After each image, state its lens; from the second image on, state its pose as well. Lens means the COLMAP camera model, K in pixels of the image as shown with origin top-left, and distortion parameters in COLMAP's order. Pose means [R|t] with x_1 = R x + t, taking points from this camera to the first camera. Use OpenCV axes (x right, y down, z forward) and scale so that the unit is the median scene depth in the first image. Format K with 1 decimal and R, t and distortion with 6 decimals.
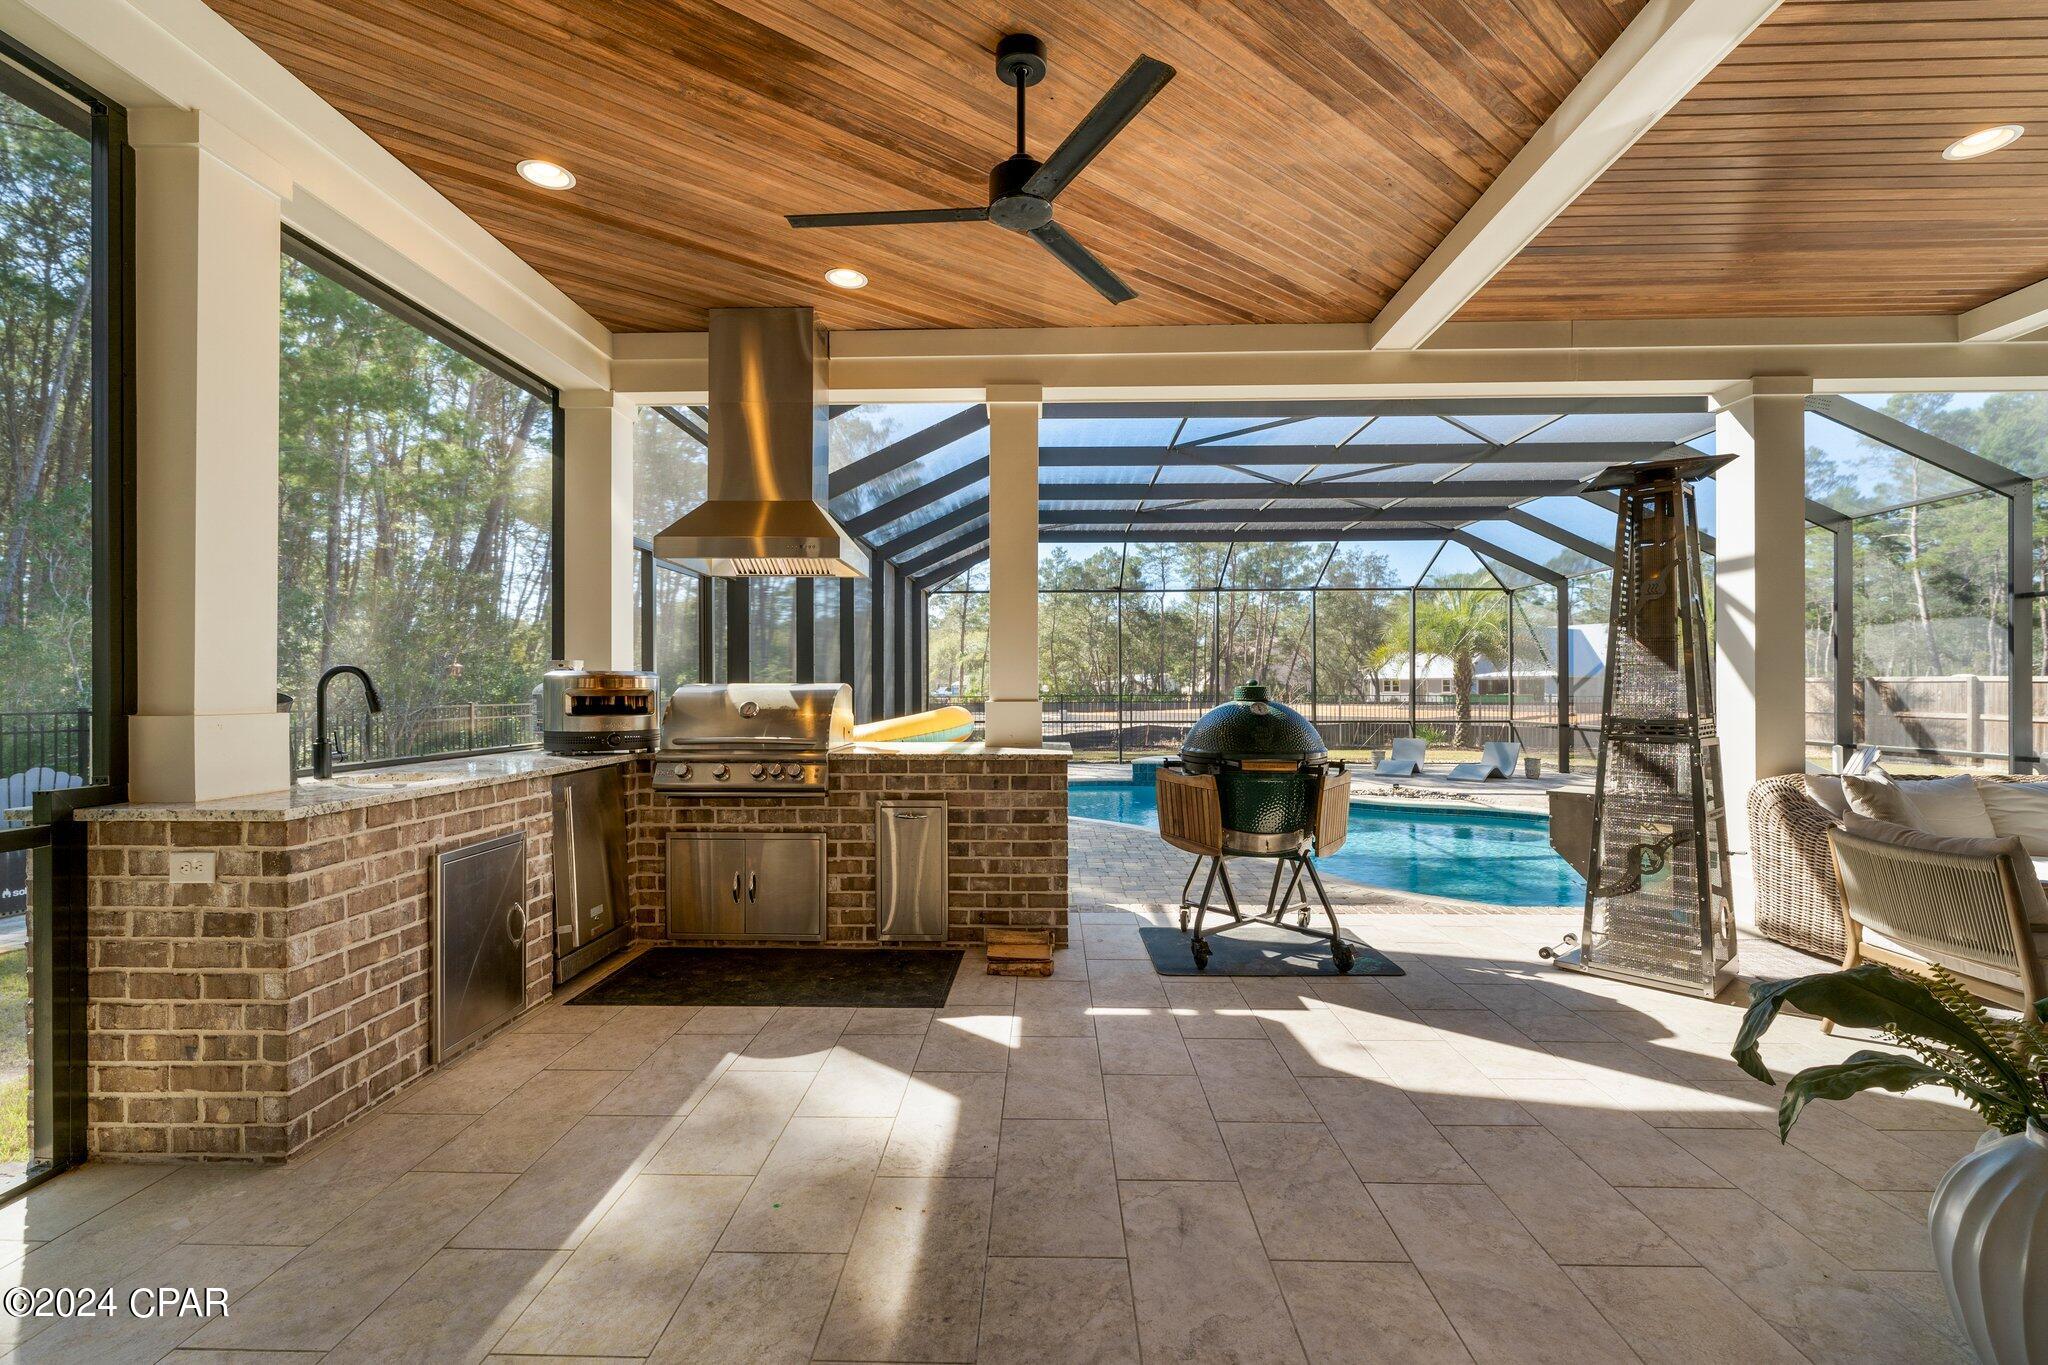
lens RADIAL K [[874.0, 0, 1014.3], [0, 874.0, 690.0], [0, 0, 1]] dist [-0.004055, -0.000780]
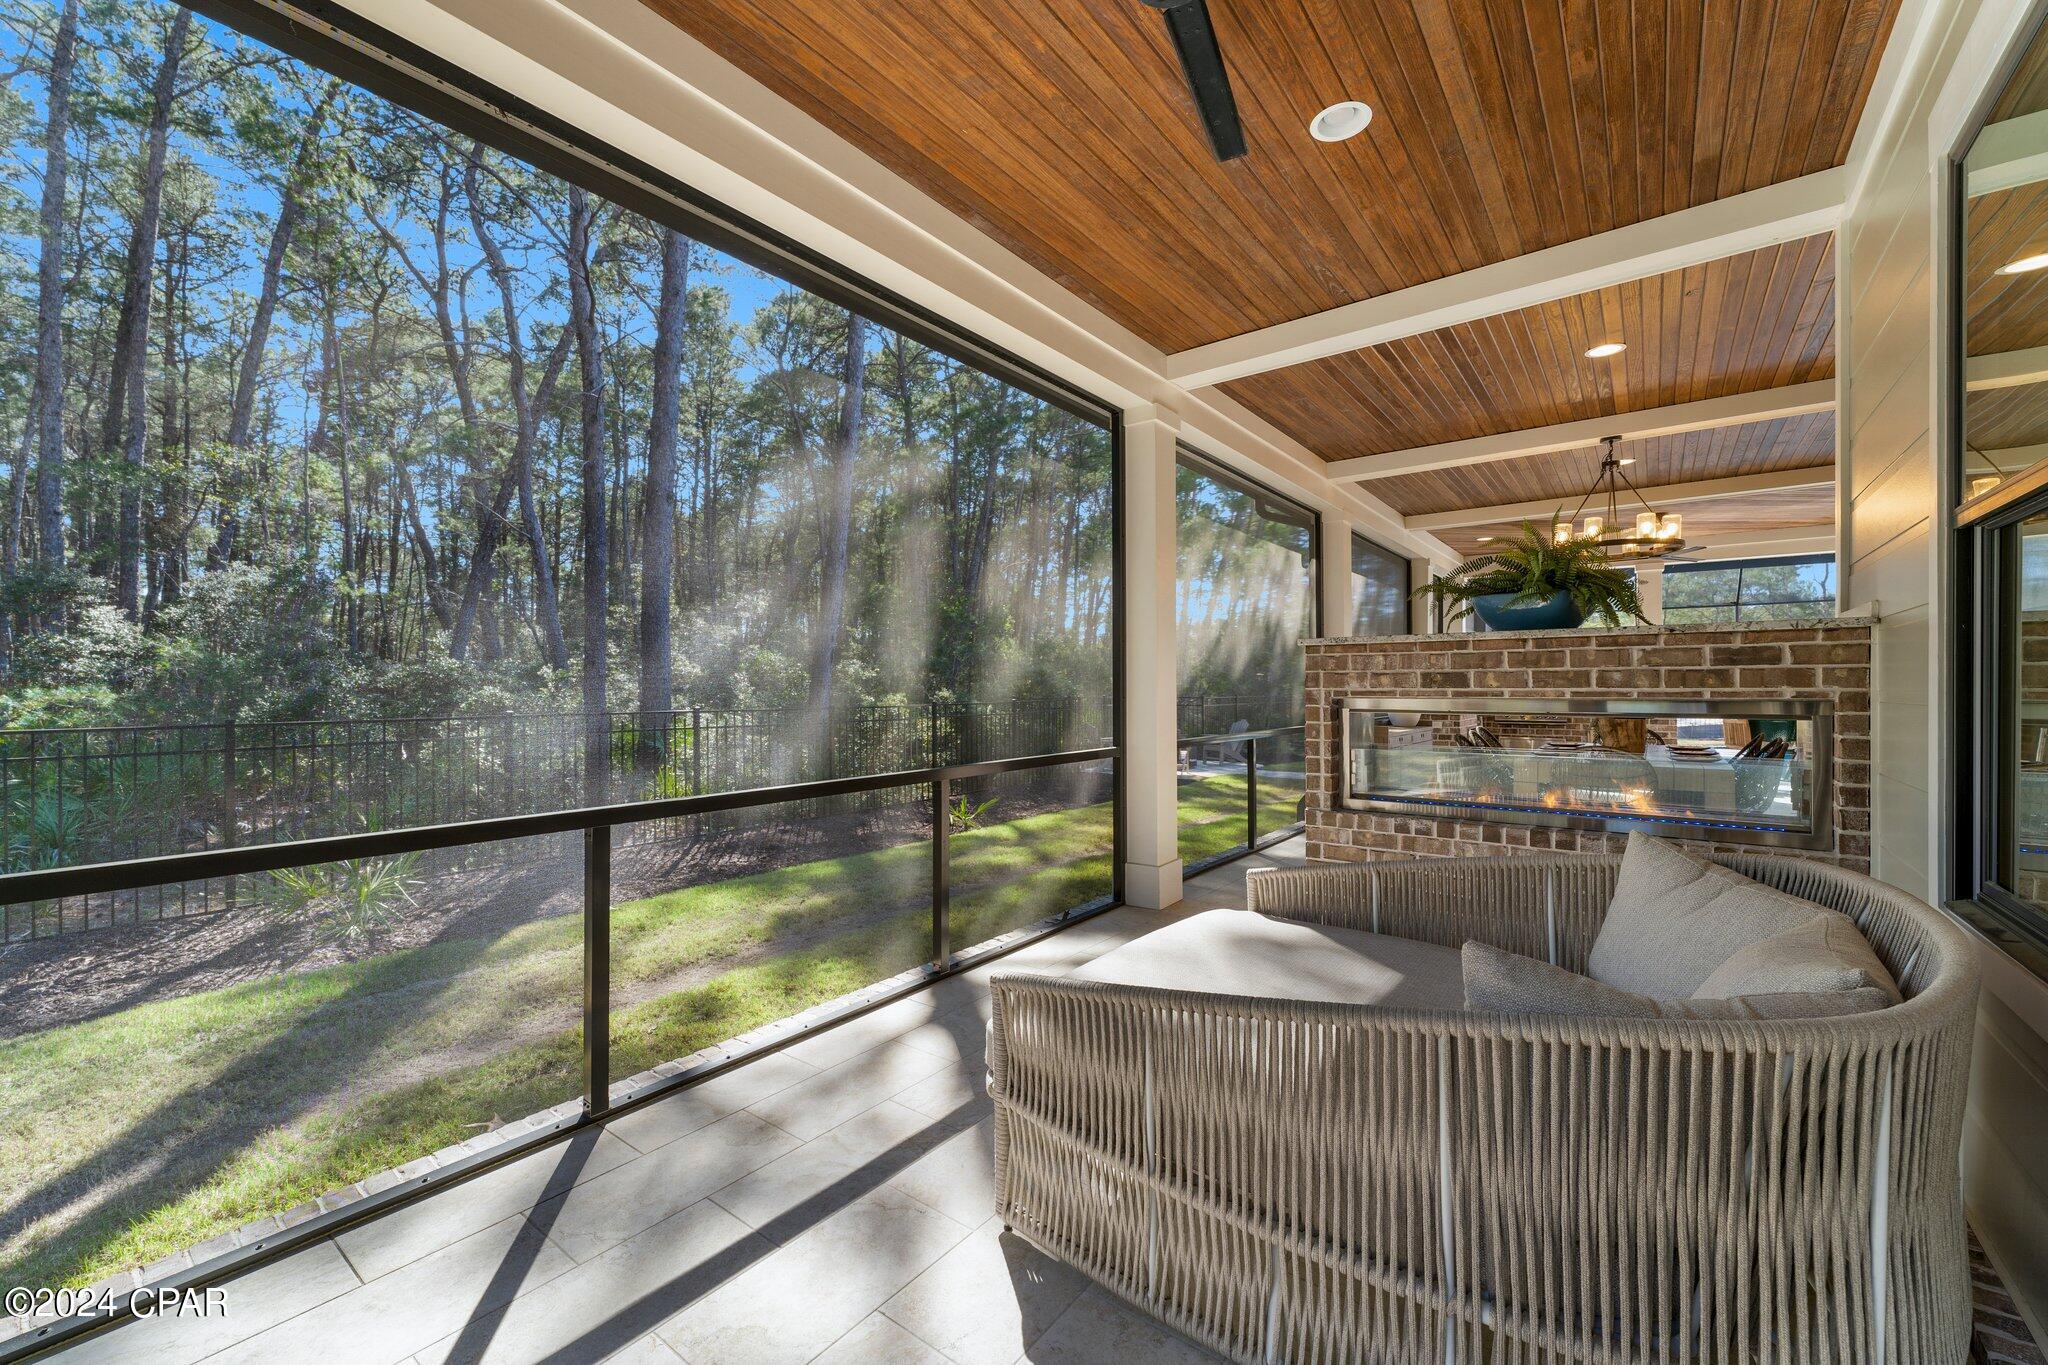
lens RADIAL K [[842.9, 0, 1017.9], [0, 842.9, 683.1], [0, 0, 1]] dist [0.001459, 0.000172]
pose [[0.808743, 0.000827, -0.588161, -0.051888], [-0.006413, 0.999952, -0.007412, 0.014842], [0.588127, 0.009766, 0.808710, -2.247222]]
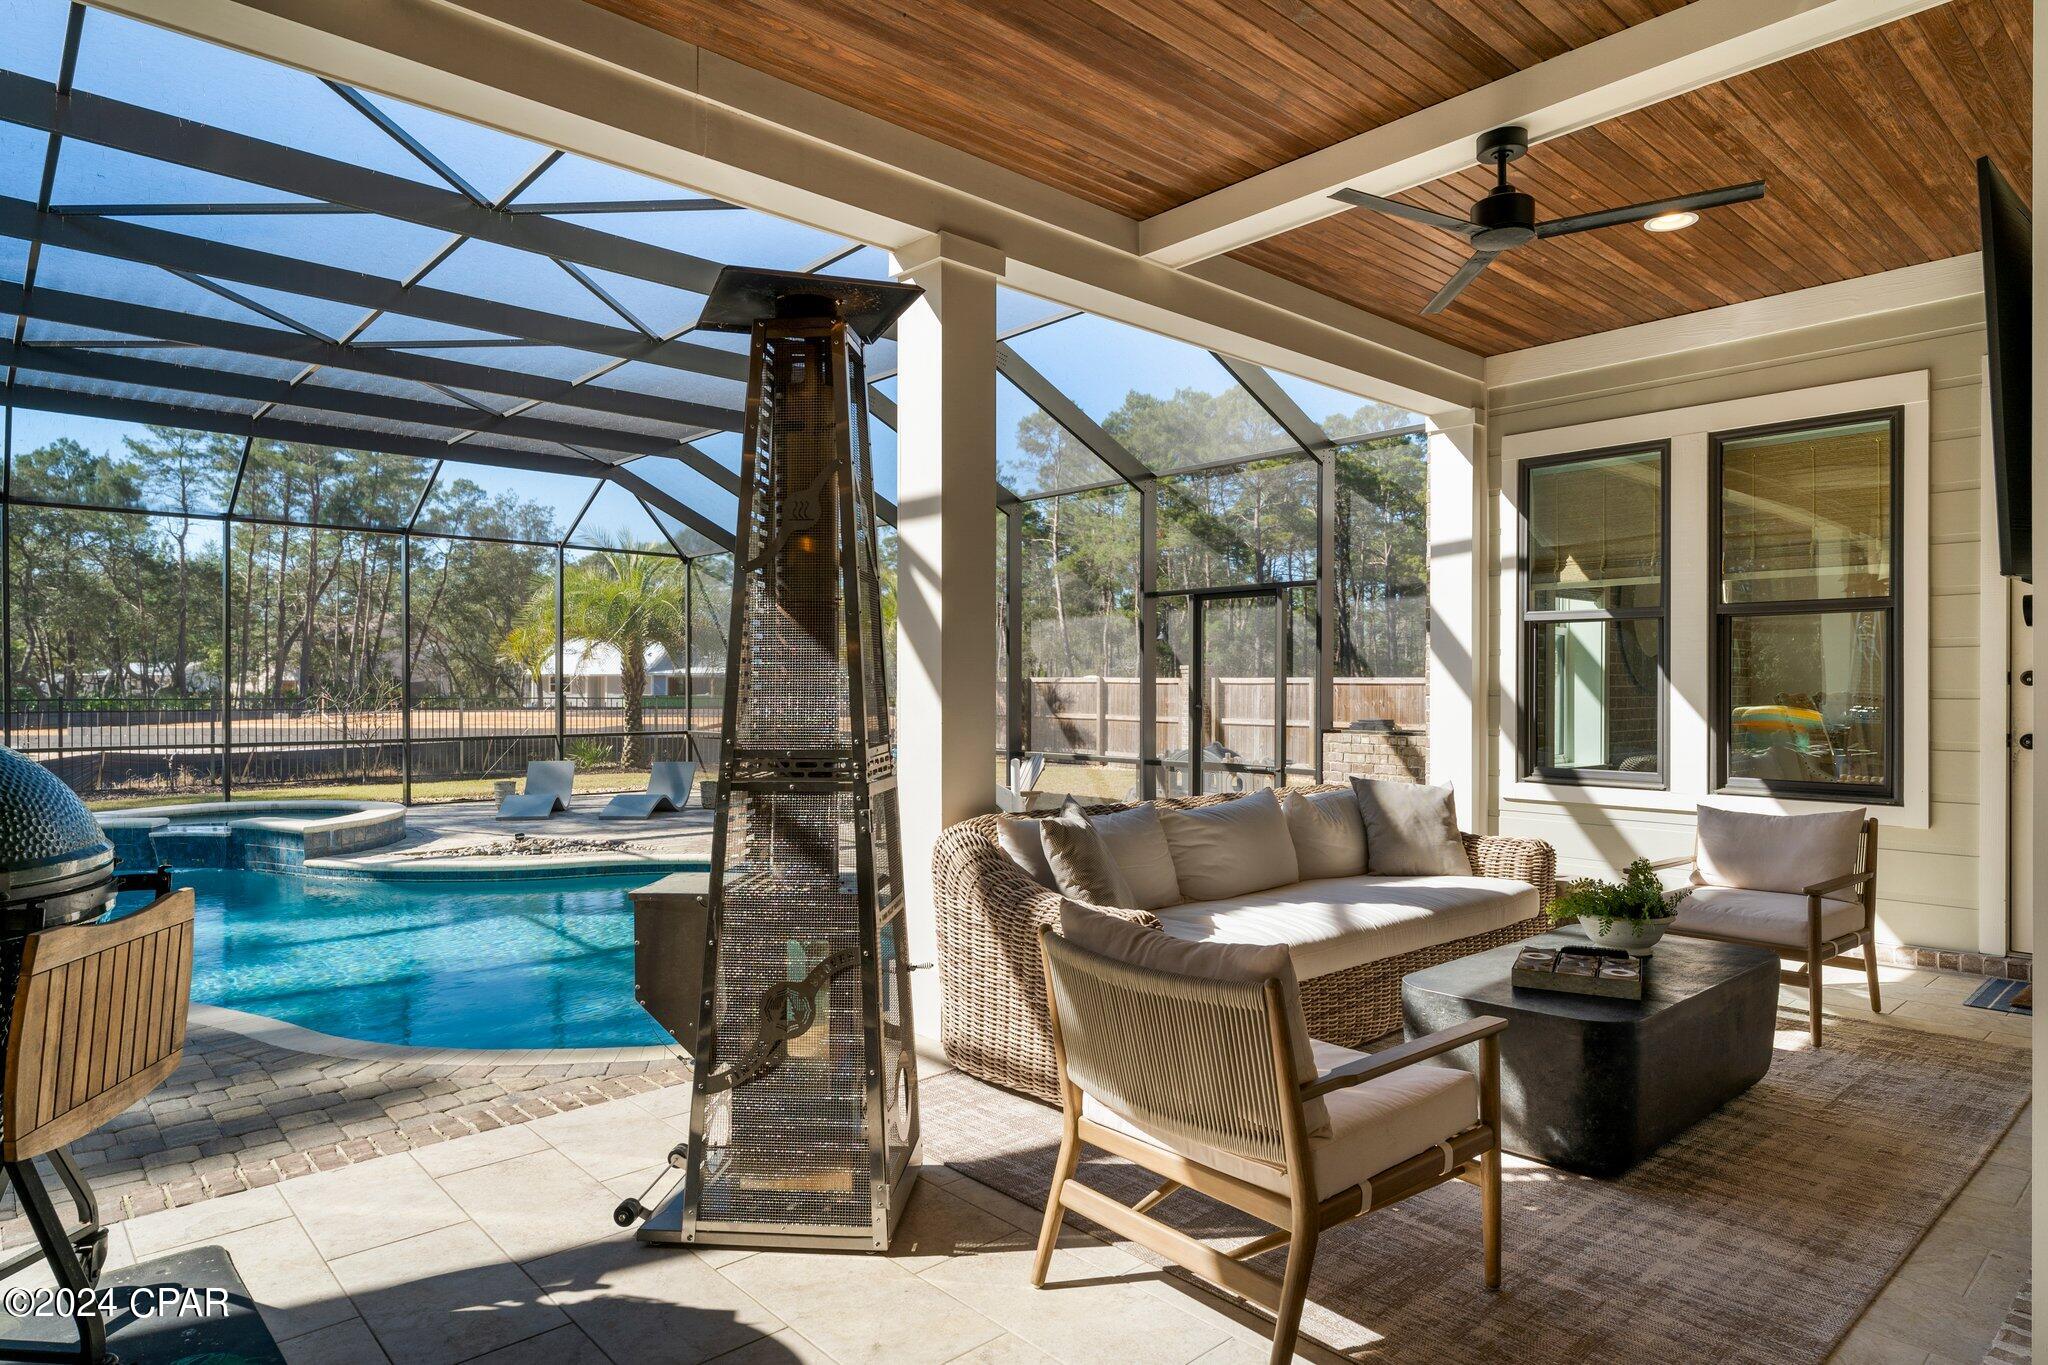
lens RADIAL K [[1173.3, 0, 1017.6], [0, 1173.3, 687.4], [0, 0, 1]] dist [-0.001109, -0.000456]
pose [[0.714881, 0.002414, 0.699242, 0.271849], [-0.001034, 0.999997, -0.002395, -0.002904], [-0.699245, 0.000989, 0.714881, 0.326555]]
